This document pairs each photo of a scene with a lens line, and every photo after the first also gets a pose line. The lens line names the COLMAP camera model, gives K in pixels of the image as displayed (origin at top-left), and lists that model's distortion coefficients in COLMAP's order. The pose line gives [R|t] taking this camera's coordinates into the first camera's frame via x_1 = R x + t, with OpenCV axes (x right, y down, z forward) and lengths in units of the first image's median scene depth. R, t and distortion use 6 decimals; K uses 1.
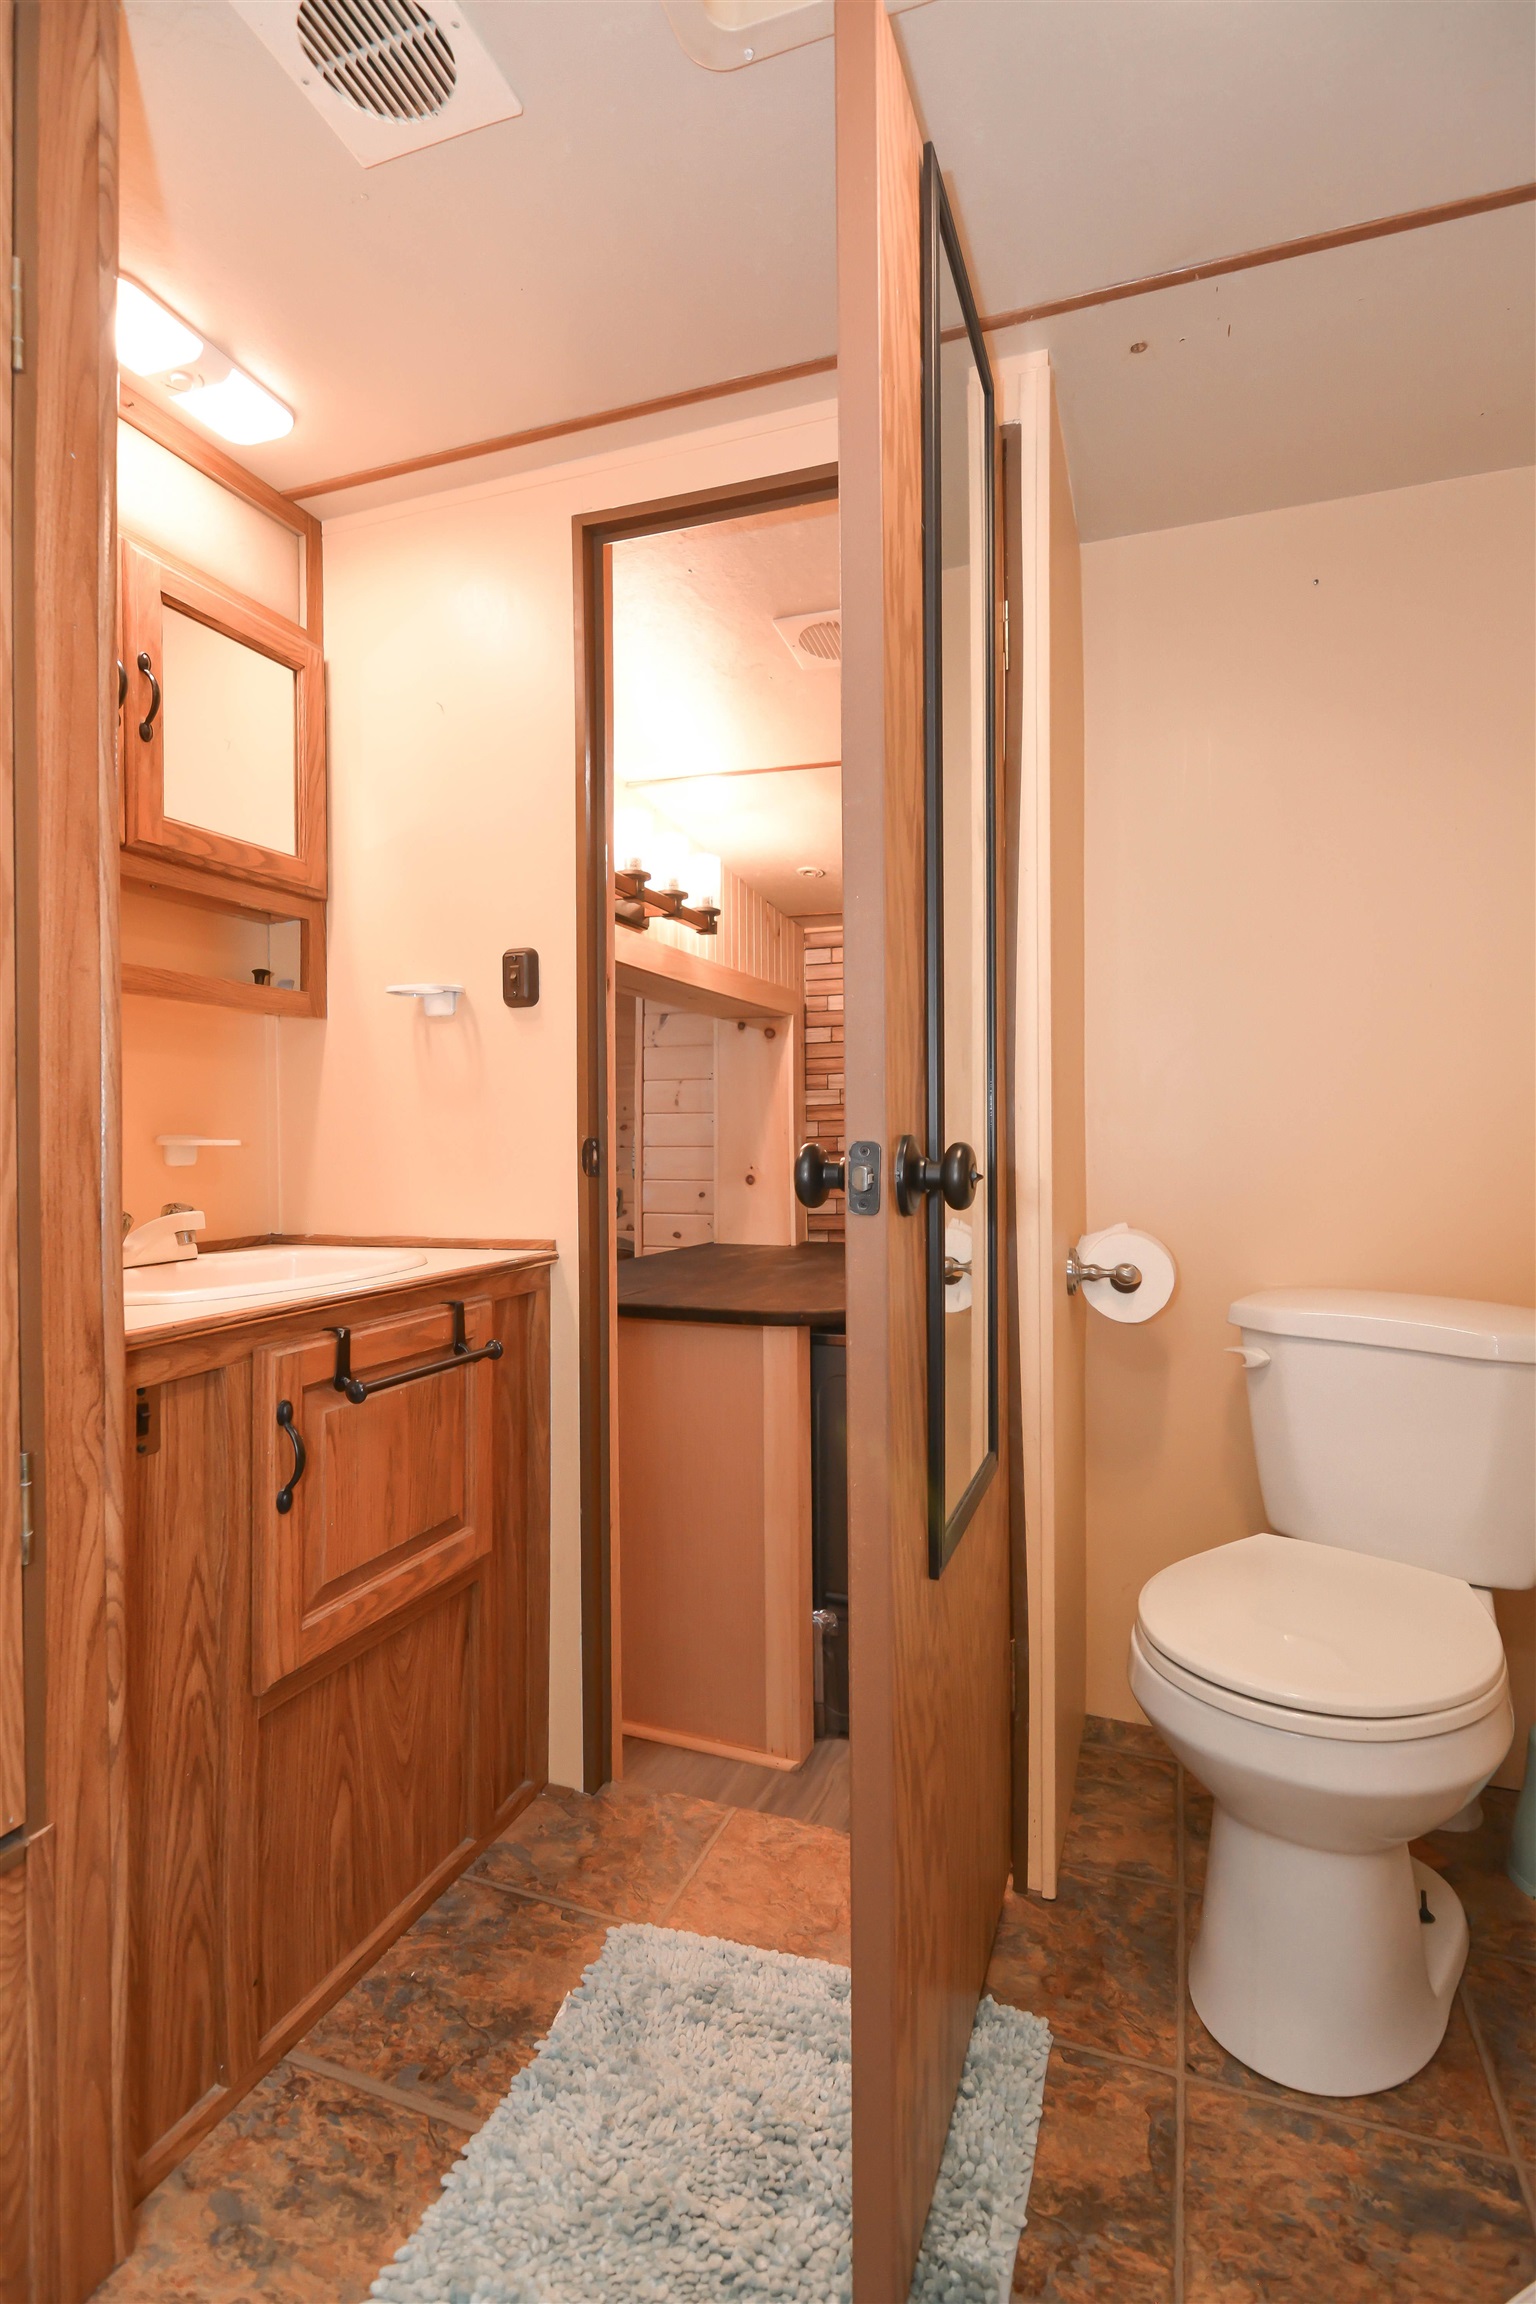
lens RADIAL K [[1116.9, 0, 769.2], [0, 1116.9, 1145.9], [0, 0, 1]] dist [0.011178, -0.006441]
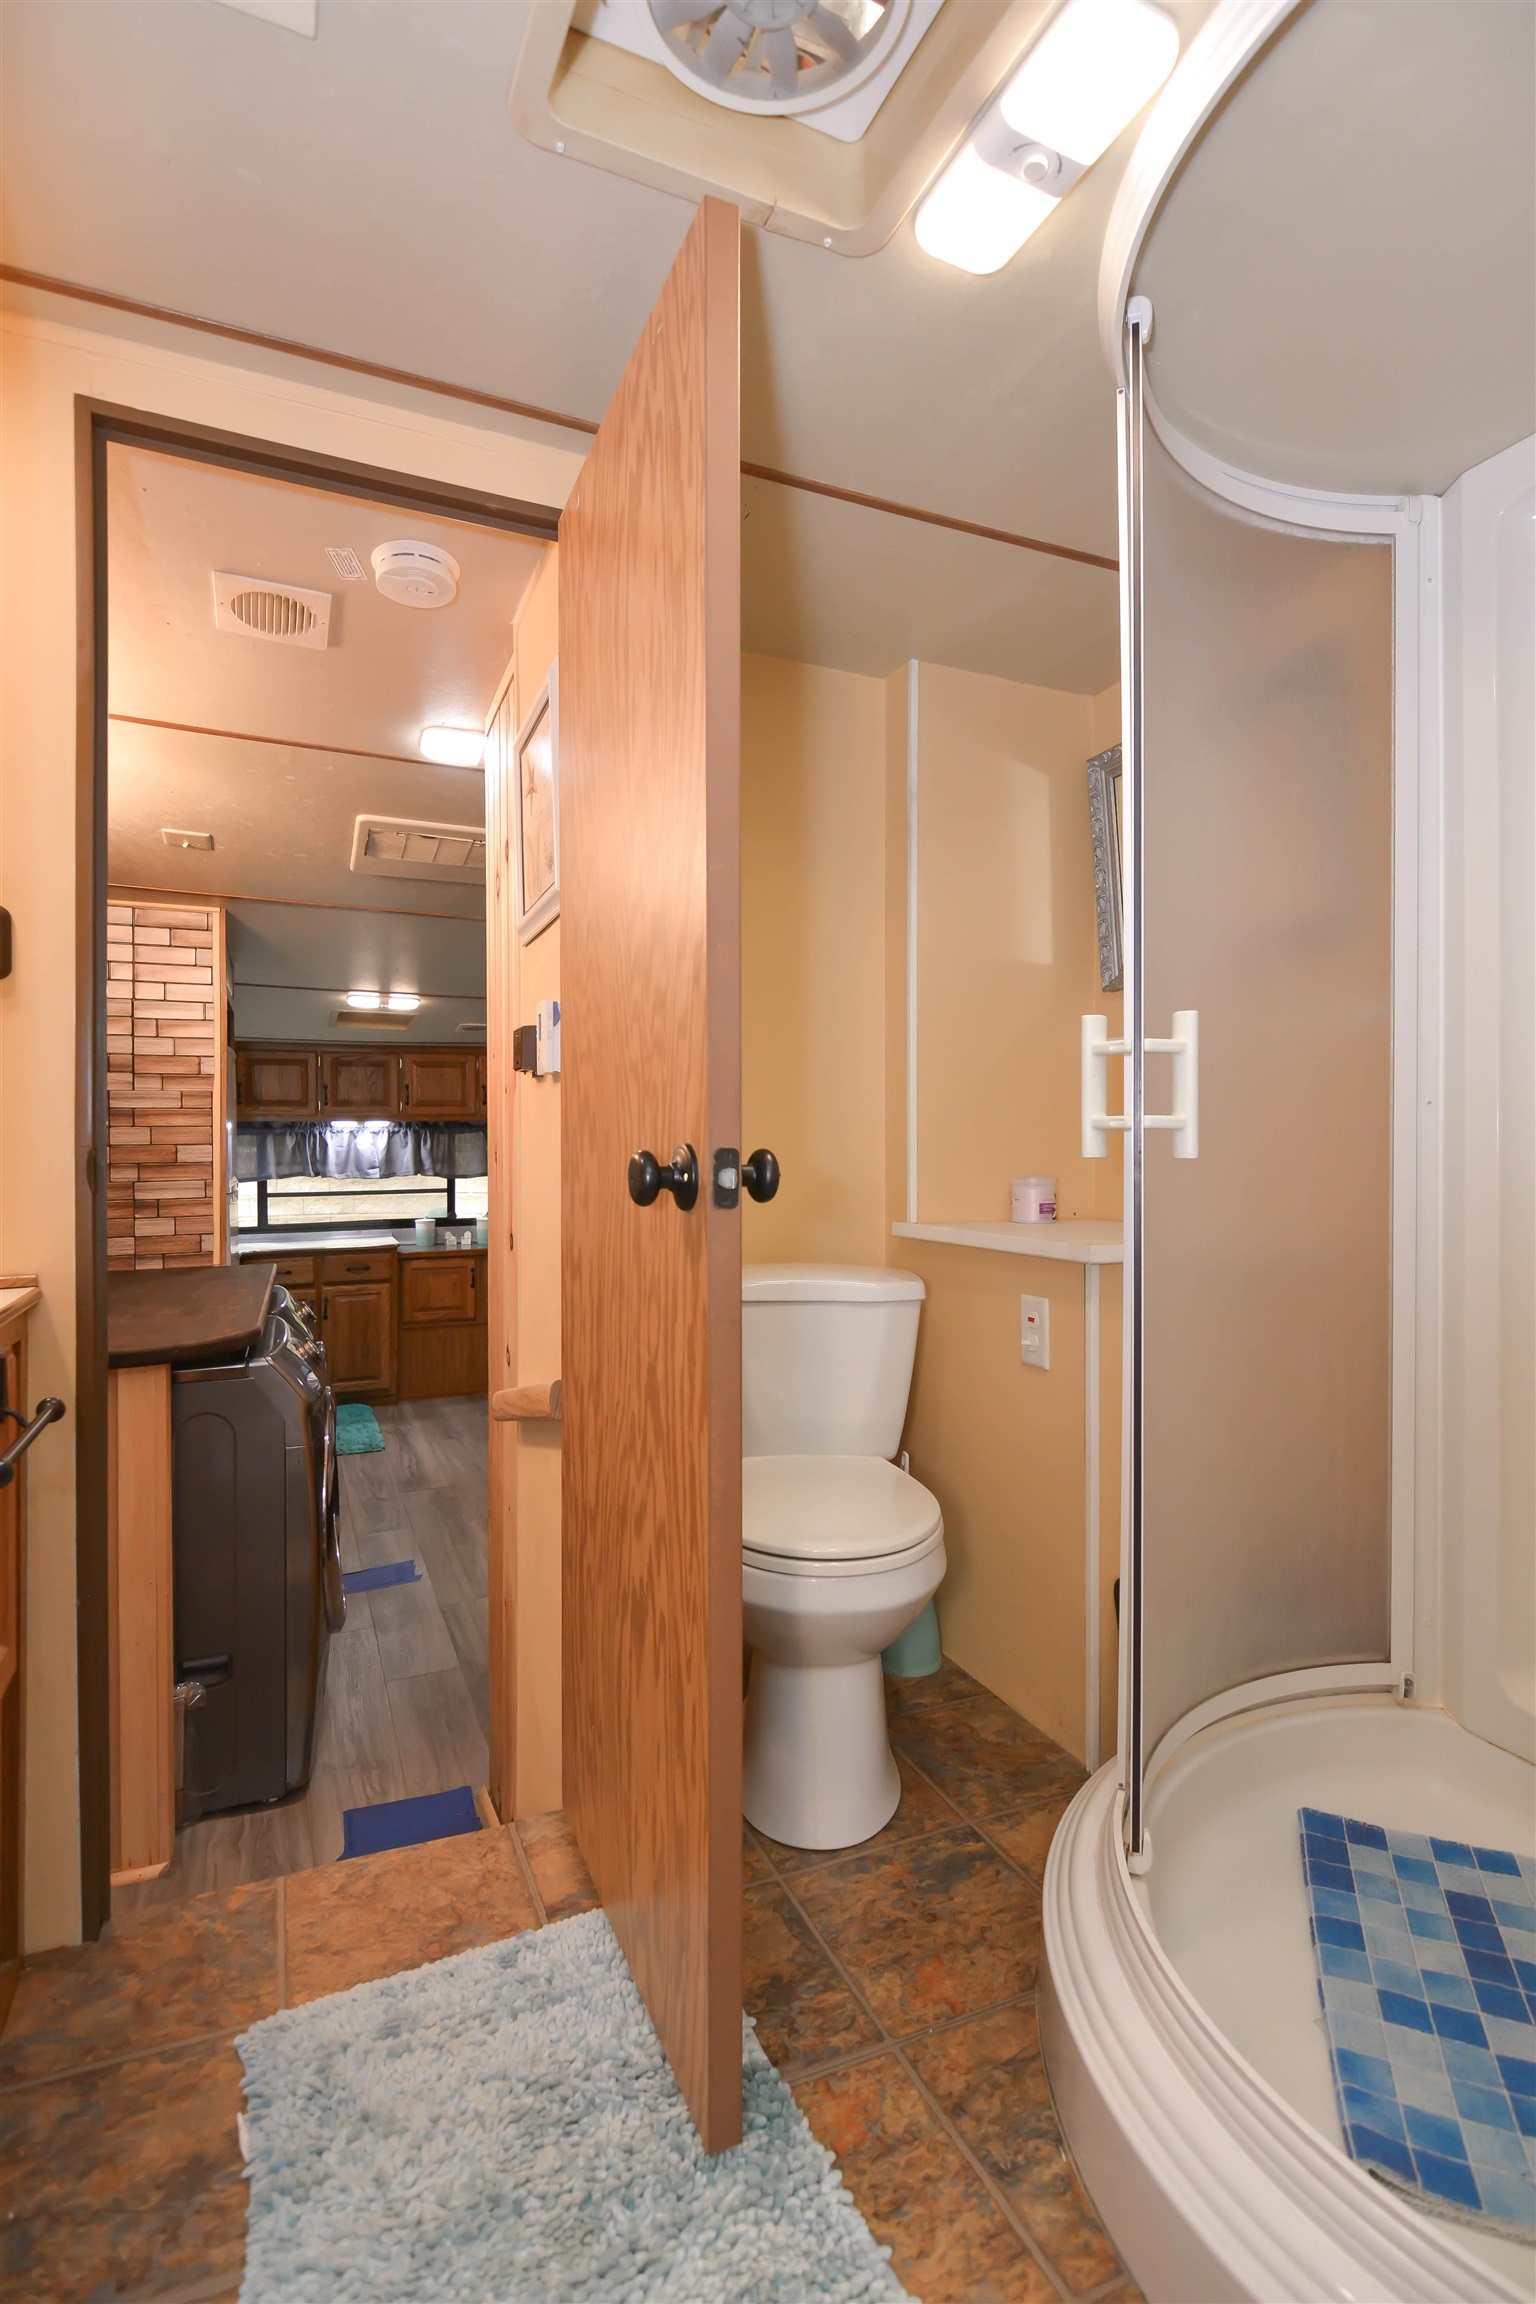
lens RADIAL K [[1116.9, 0, 778.9], [0, 1116.9, 1151.4], [0, 0, 1]] dist [0.011178, -0.006441]
pose [[0.721429, 0.002626, 0.692484, -0.546542], [0.004389, 0.999955, -0.008365, 0.007889], [-0.692475, 0.009074, 0.721385, 0.070423]]
